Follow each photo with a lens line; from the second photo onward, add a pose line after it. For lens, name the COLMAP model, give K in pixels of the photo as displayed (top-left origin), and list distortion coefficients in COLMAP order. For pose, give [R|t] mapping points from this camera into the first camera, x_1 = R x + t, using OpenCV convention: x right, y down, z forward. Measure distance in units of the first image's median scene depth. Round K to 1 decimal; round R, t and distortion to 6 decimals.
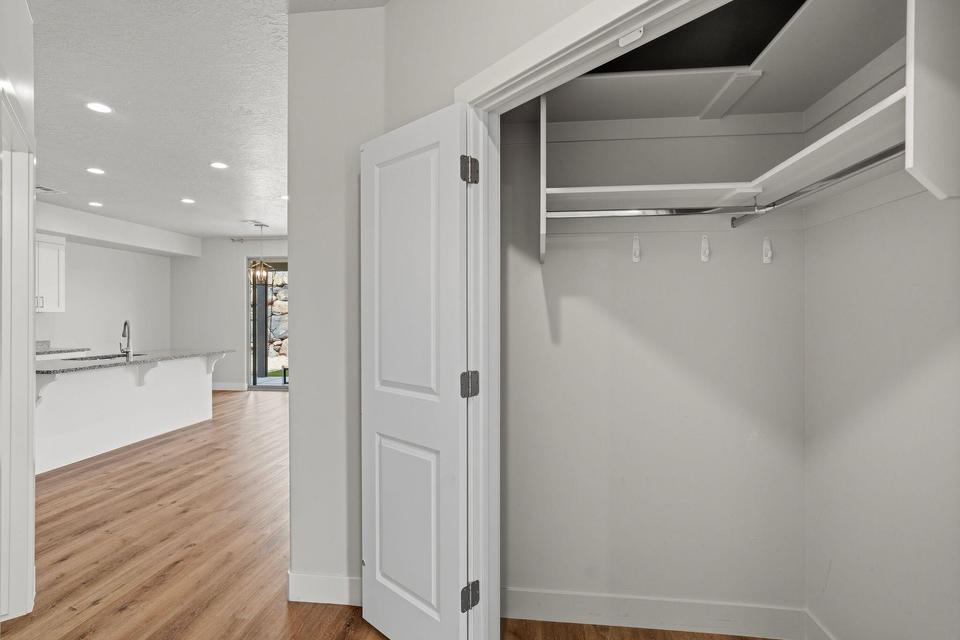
lens RADIAL K [[474.7, 0, 480.0], [0, 474.7, 320.0], [0, 0, 1]] dist [0.000171, 0.000017]
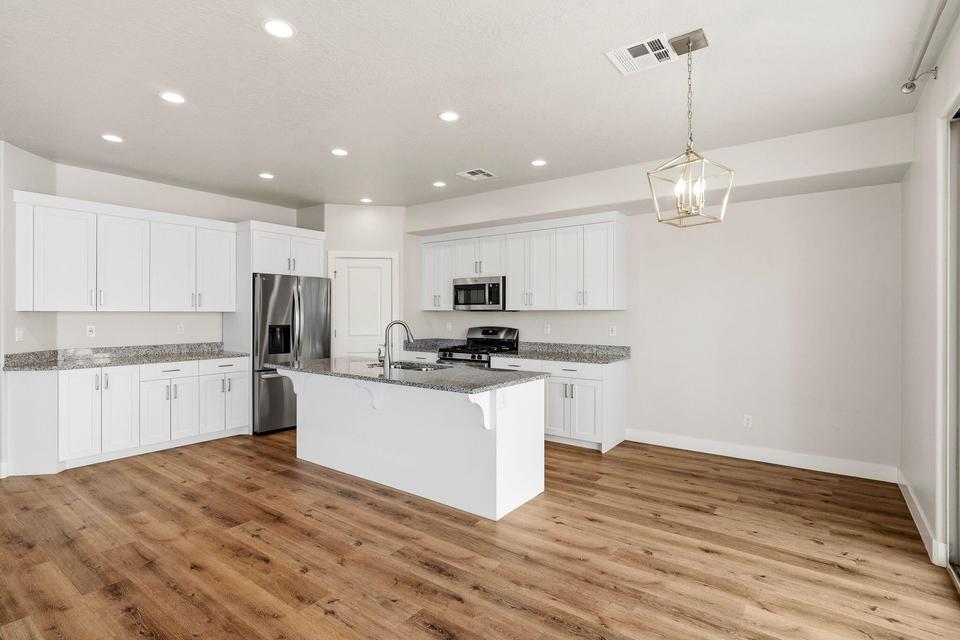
lens RADIAL K [[471.6, 0, 468.7], [0, 471.6, 317.7], [0, 0, 1]] dist [0.010072, 0.000123]
pose [[-0.514018, 0.008046, -0.857742, -0.159085], [-0.008834, 0.999853, 0.014673, -0.017036], [0.857734, 0.015119, -0.513872, 1.530234]]
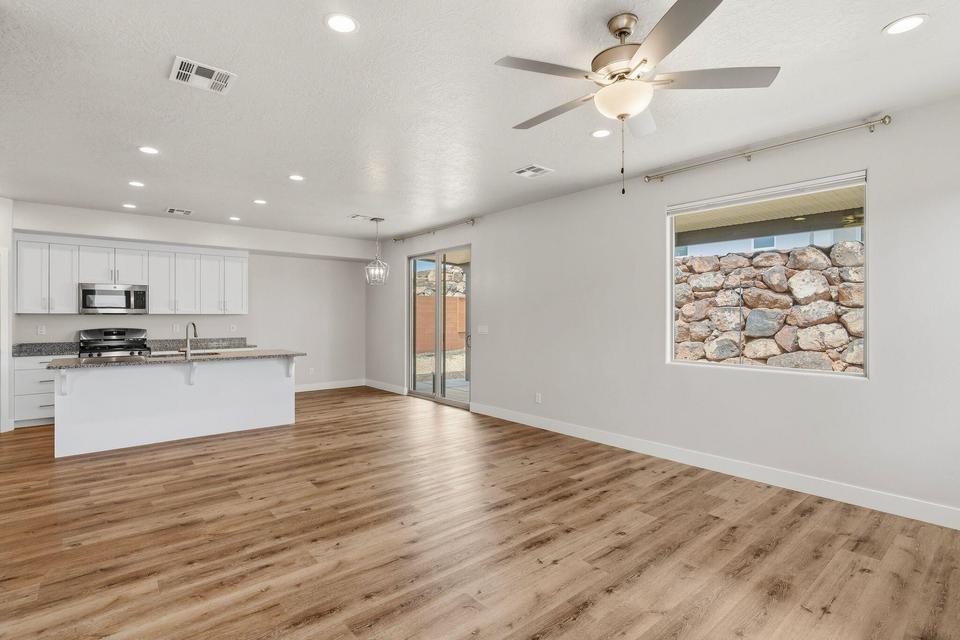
lens RADIAL K [[471.6, 0, 468.7], [0, 471.6, 317.7], [0, 0, 1]] dist [0.010072, 0.000123]
pose [[0.716394, -0.001961, -0.697693, 0.448289], [-0.003840, 0.999970, -0.006753, -0.002405], [0.697686, 0.007517, 0.716365, 0.690197]]
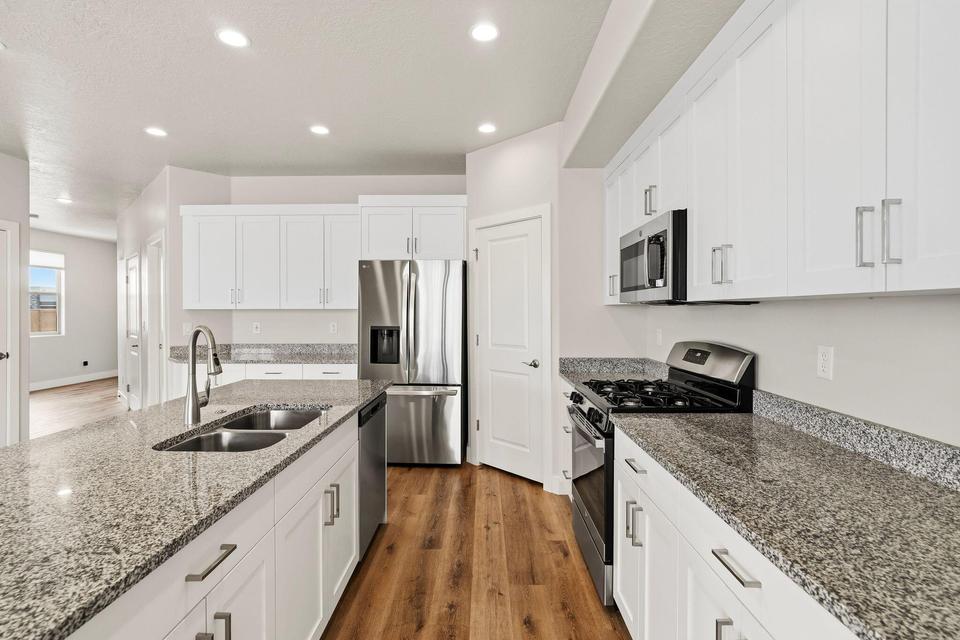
lens RADIAL K [[455.4, 0, 479.7], [0, 455.4, 313.5], [0, 0, 1]] dist [0.008962, 0.000424]
pose [[-0.995865, 0.002649, -0.090809, -0.960761], [0.001315, 0.999890, 0.014740, -0.013597], [0.090839, 0.014560, -0.995759, 1.408937]]
